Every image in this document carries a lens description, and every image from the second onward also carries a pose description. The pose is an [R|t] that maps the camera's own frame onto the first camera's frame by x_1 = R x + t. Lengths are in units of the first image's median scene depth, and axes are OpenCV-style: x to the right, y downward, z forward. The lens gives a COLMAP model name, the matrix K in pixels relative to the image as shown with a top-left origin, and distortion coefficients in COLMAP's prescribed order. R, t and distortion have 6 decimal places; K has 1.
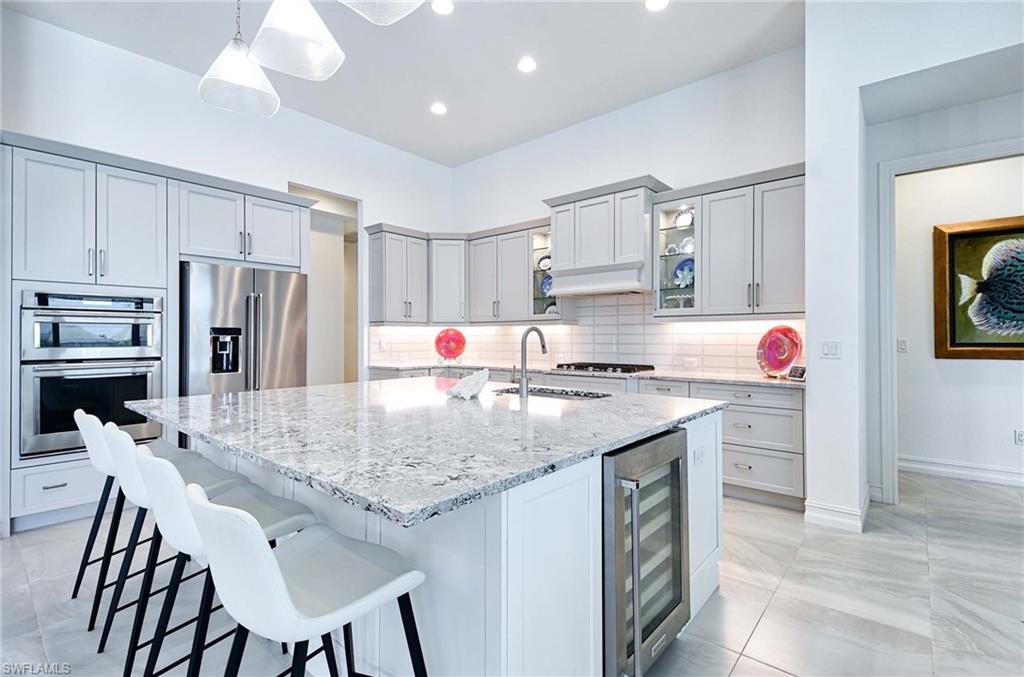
lens RADIAL K [[432.5, 0, 511.9], [0, 432.5, 333.4], [0, 0, 1]] dist [0.019752, 0.000031]
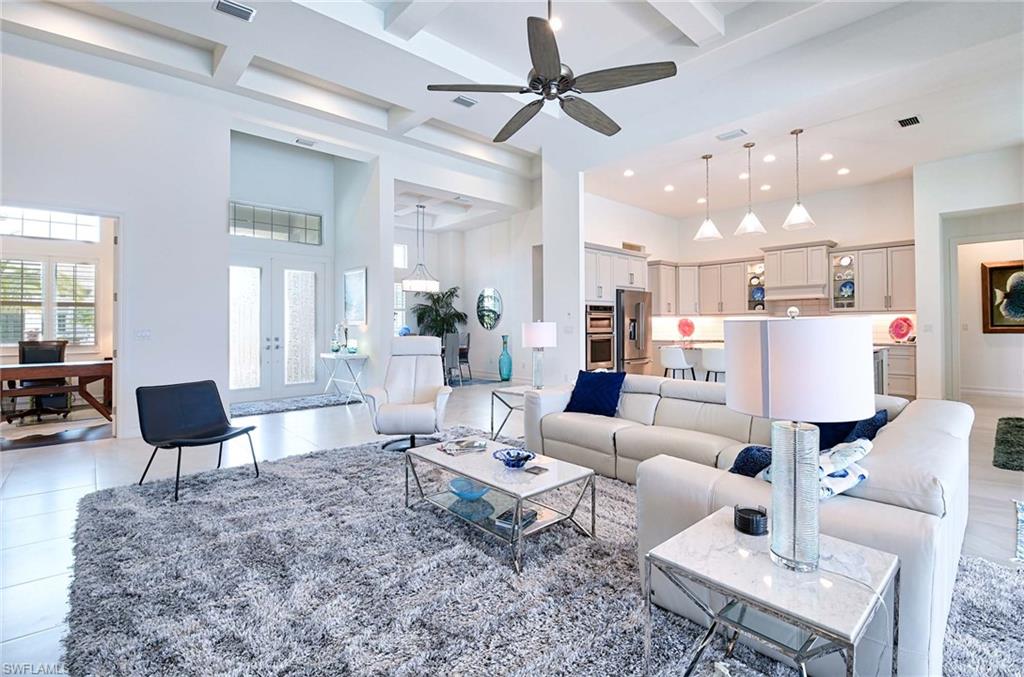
lens RADIAL K [[474.1, 0, 503.2], [0, 474.1, 322.3], [0, 0, 1]] dist [0.001736, -0.008240]
pose [[0.996883, -0.003561, -0.078809, -0.939206], [0.003660, 0.999993, 0.001111, -0.000656], [0.078804, -0.001396, 0.996889, -1.187884]]
